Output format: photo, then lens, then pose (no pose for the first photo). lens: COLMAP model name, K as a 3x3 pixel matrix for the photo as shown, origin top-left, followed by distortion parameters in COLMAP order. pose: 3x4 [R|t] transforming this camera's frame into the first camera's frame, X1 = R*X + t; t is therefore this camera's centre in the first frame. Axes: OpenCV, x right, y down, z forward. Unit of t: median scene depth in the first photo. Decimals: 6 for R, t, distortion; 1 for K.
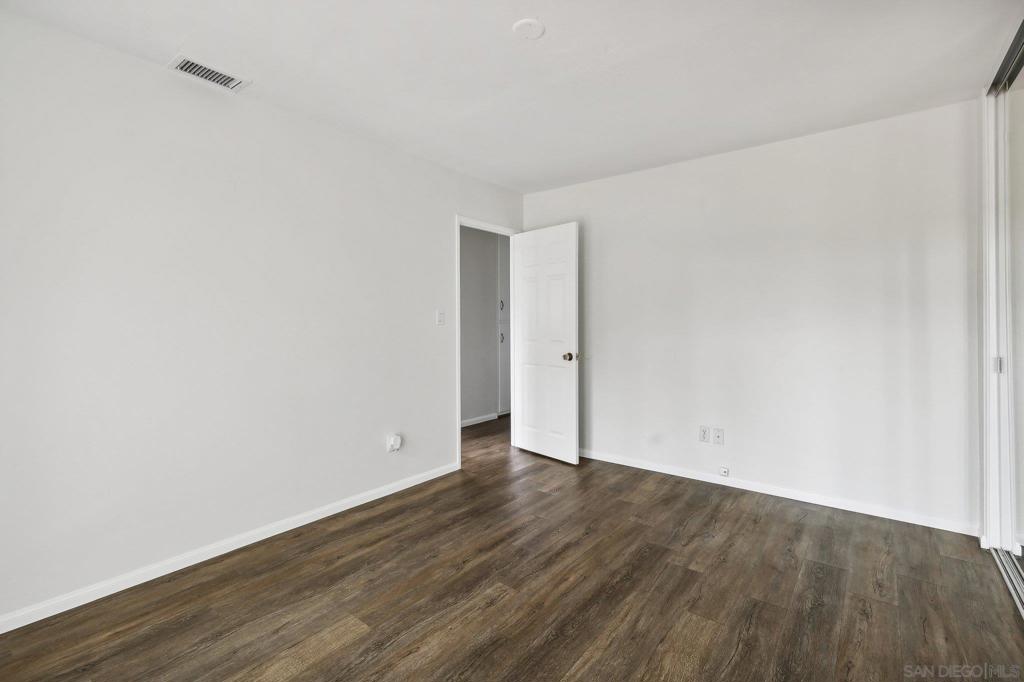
lens RADIAL K [[461.5, 0, 532.3], [0, 461.5, 319.8], [0, 0, 1]] dist [-0.001756, 0.000592]
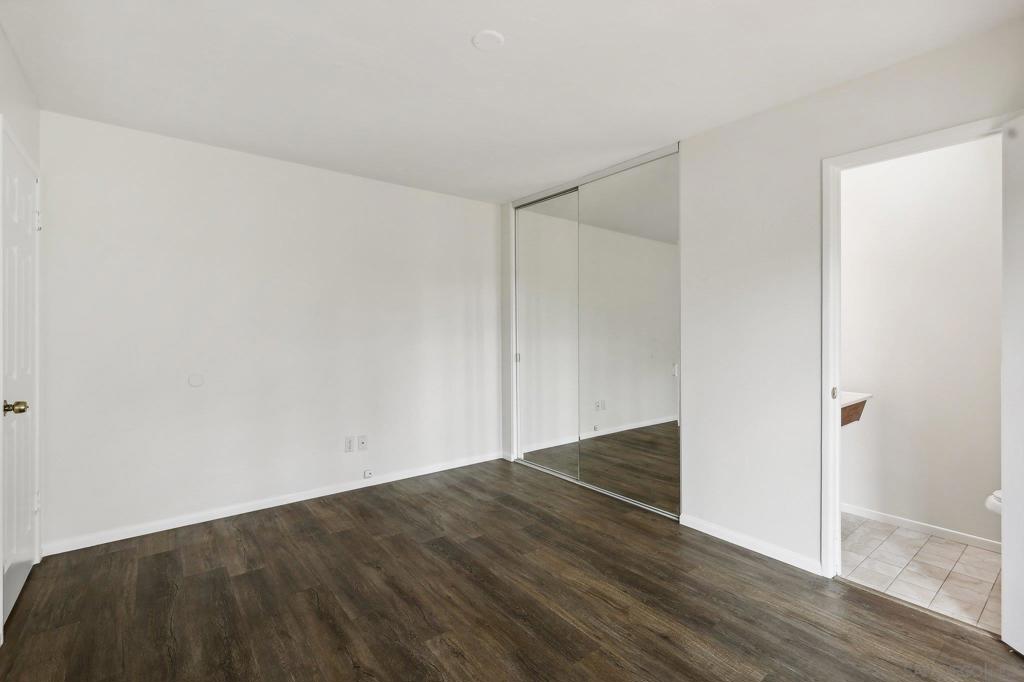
lens RADIAL K [[461.5, 0, 512.7], [0, 461.5, 333.6], [0, 0, 1]] dist [-0.001756, 0.000592]
pose [[0.263963, -0.005075, 0.964520, -0.715199], [0.005944, 0.999976, 0.003635, -0.000531], [-0.964515, 0.004773, 0.263987, 0.521587]]
